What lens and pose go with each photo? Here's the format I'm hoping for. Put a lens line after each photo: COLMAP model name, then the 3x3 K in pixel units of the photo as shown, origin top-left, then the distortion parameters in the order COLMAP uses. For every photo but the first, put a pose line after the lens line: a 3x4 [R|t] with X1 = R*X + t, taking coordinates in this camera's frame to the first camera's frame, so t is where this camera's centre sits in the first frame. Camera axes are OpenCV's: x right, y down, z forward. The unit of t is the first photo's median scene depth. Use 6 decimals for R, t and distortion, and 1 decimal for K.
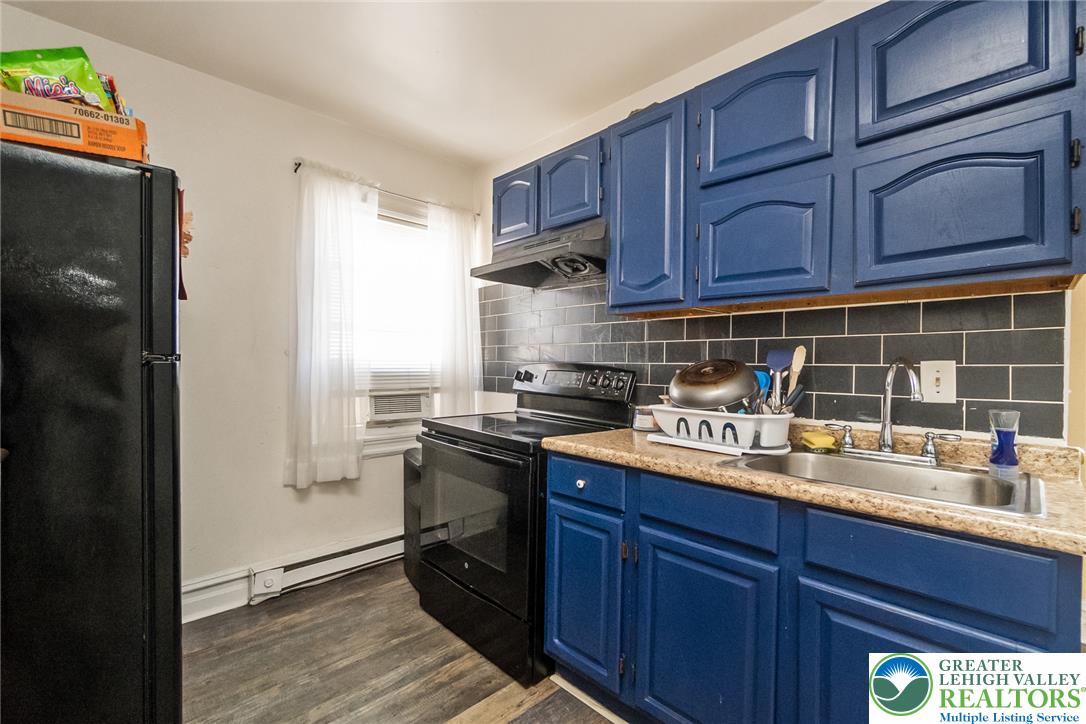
lens RADIAL K [[485.4, 0, 542.4], [0, 485.4, 373.1], [0, 0, 1]] dist [-0.004214, -0.000167]
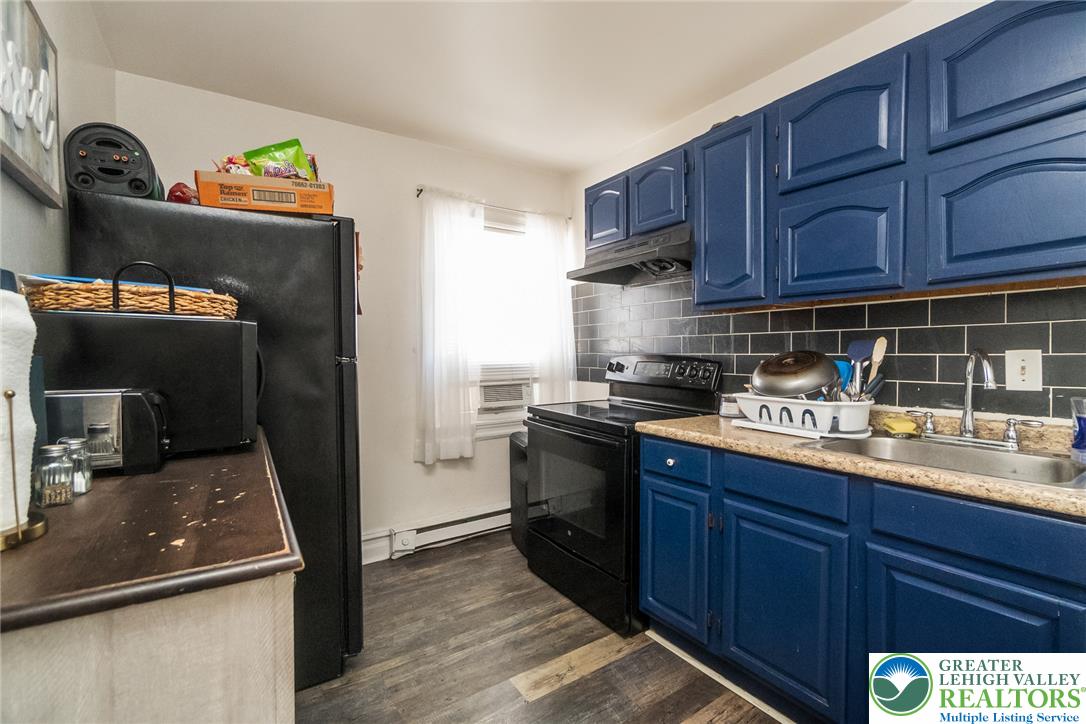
lens RADIAL K [[485.4, 0, 545.0], [0, 485.4, 364.6], [0, 0, 1]] dist [-0.004214, -0.000167]
pose [[0.985373, -0.013716, -0.169860, -0.014588], [0.014993, 0.999868, 0.006235, -0.013348], [0.169752, -0.008691, 0.985448, -0.167379]]
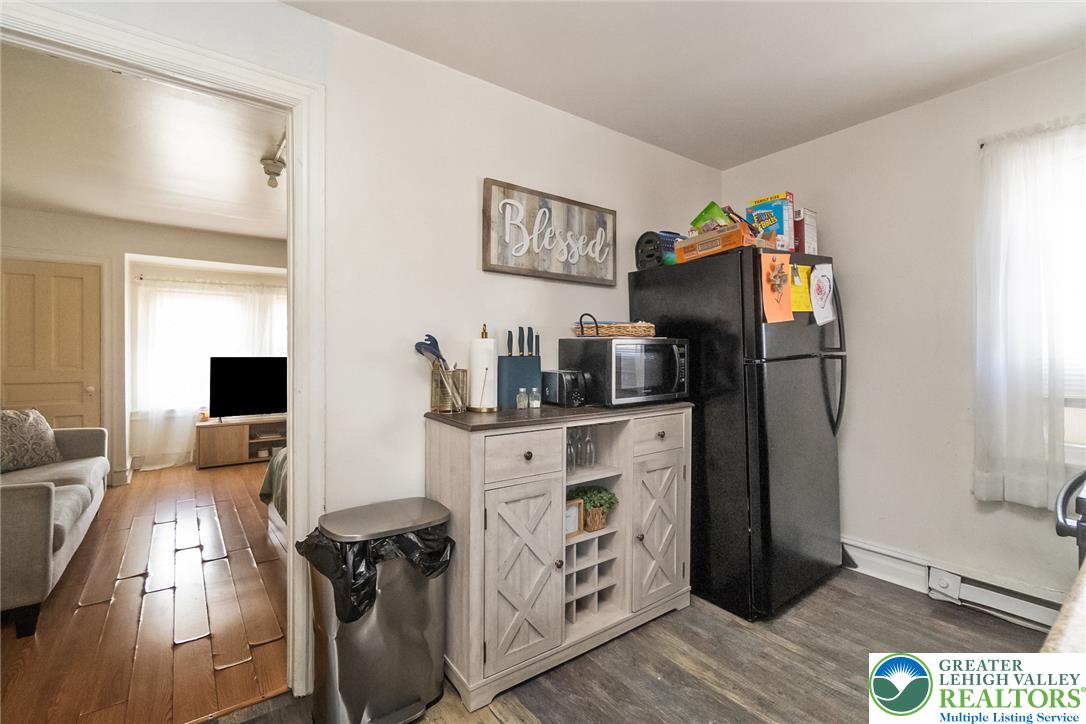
lens RADIAL K [[485.4, 0, 524.9], [0, 485.4, 348.0], [0, 0, 1]] dist [-0.004214, -0.000167]
pose [[-0.157223, -0.012306, -0.987486, 0.724870], [-0.014041, 0.999849, -0.010224, -0.036009], [0.987463, 0.012257, -0.157372, 0.394339]]
